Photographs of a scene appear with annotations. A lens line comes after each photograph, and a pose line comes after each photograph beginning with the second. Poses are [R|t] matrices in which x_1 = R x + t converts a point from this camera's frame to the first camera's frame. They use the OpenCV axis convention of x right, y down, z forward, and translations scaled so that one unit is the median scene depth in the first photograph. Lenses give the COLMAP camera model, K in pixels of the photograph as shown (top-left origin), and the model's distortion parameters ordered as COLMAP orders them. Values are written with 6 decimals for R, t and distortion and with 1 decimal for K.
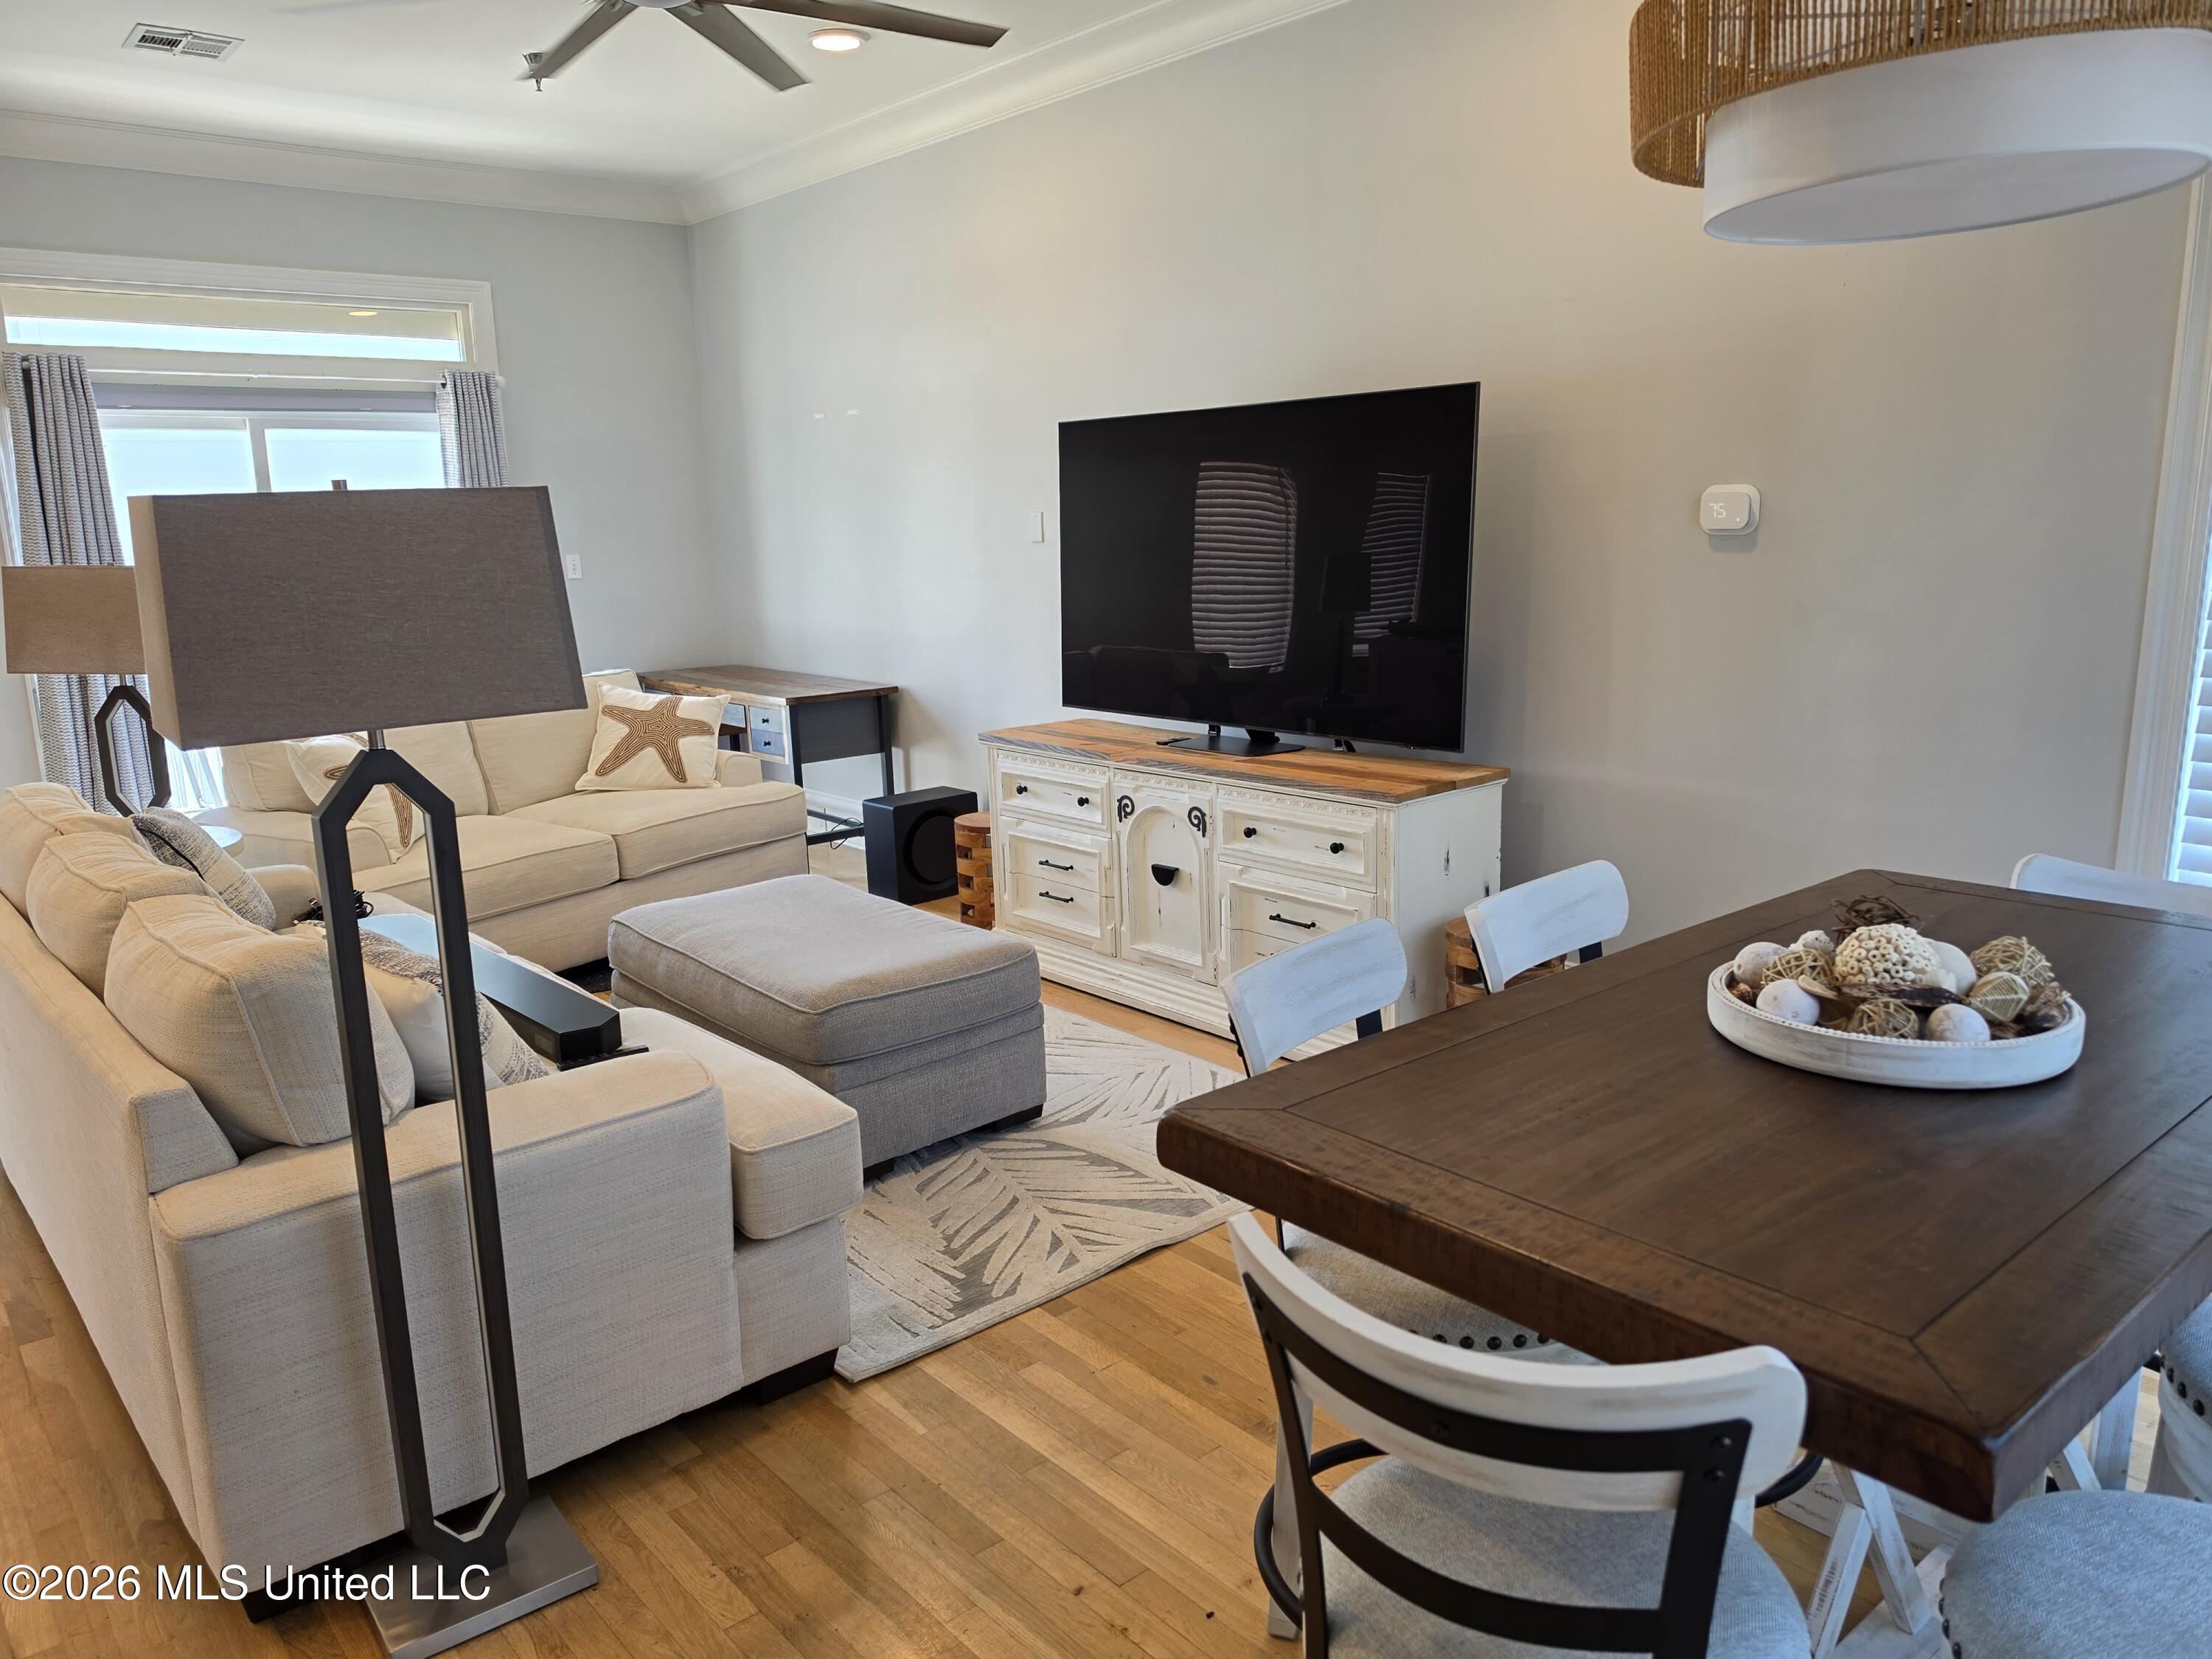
lens RADIAL K [[1529.0, 0, 1105.5], [0, 1529.0, 823.9], [0, 0, 1]] dist [0.068127, -0.079589]
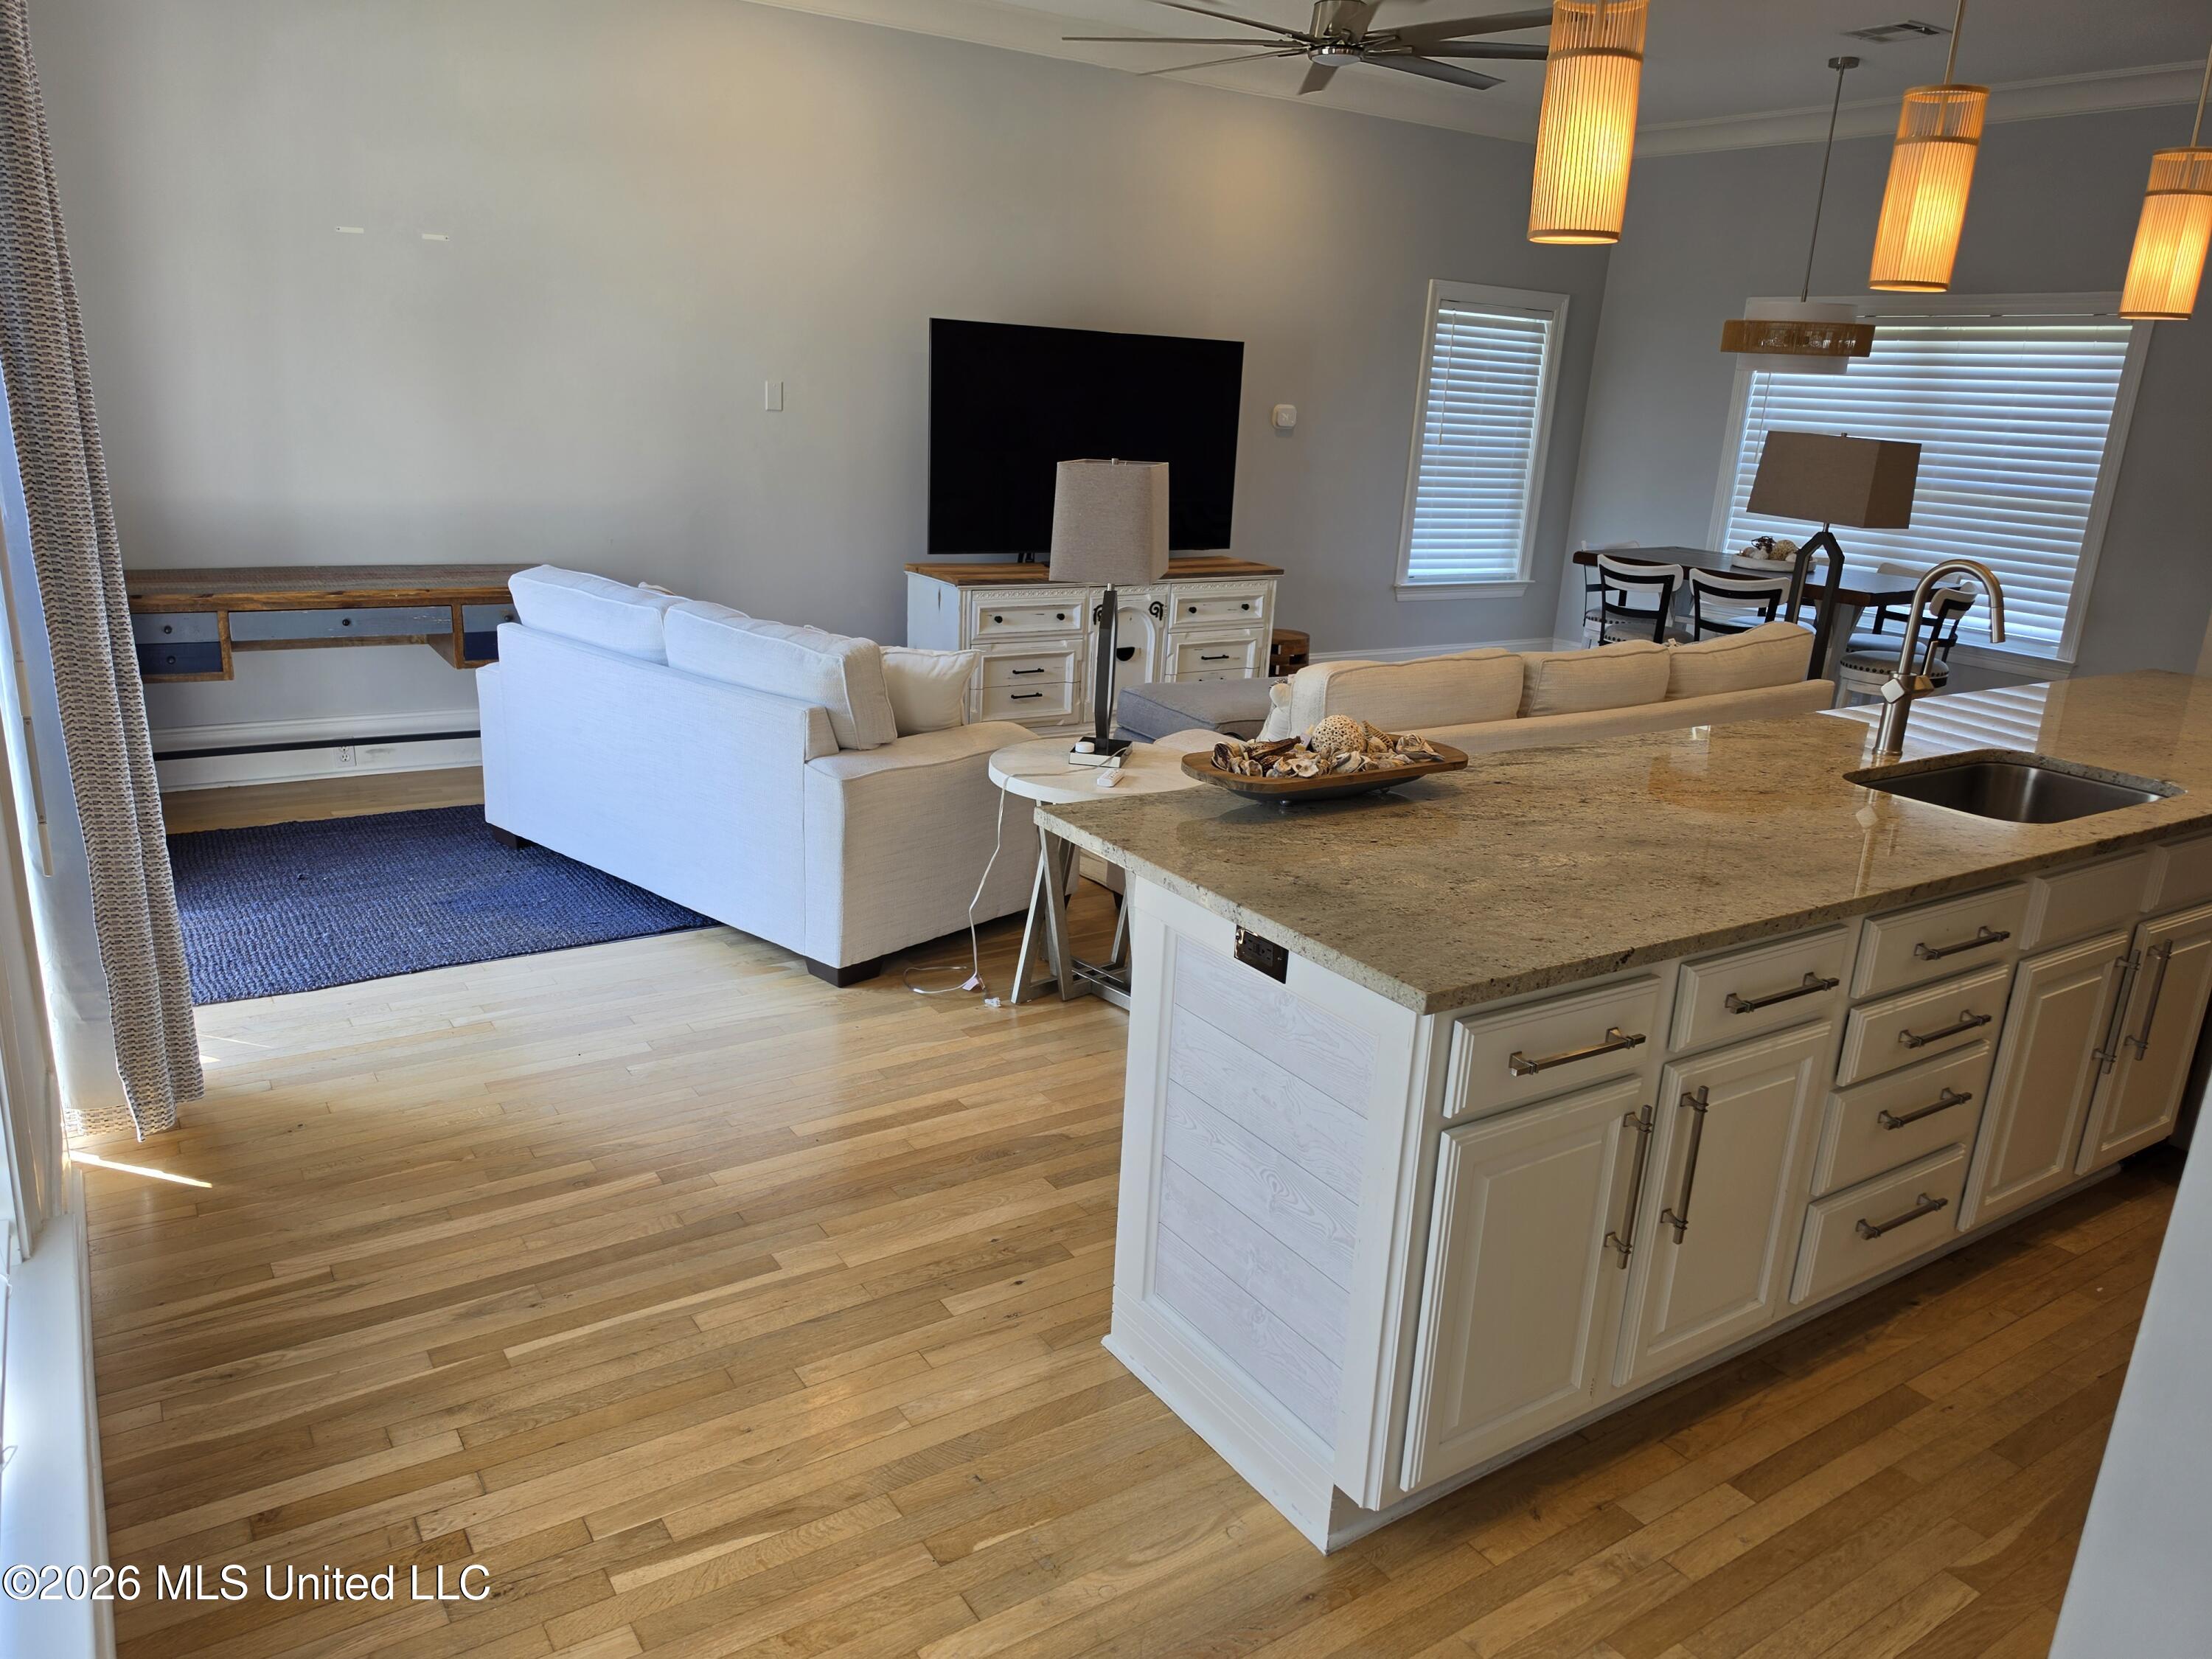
lens RADIAL K [[1529.0, 0, 1083.4], [0, 1529.0, 827.3], [0, 0, 1]] dist [0.068127, -0.079589]
pose [[0.130681, -0.251069, 0.959107, -1.387630], [0.141131, 0.962262, 0.232666, -0.150587], [-0.981328, 0.104955, 0.161183, 0.779533]]
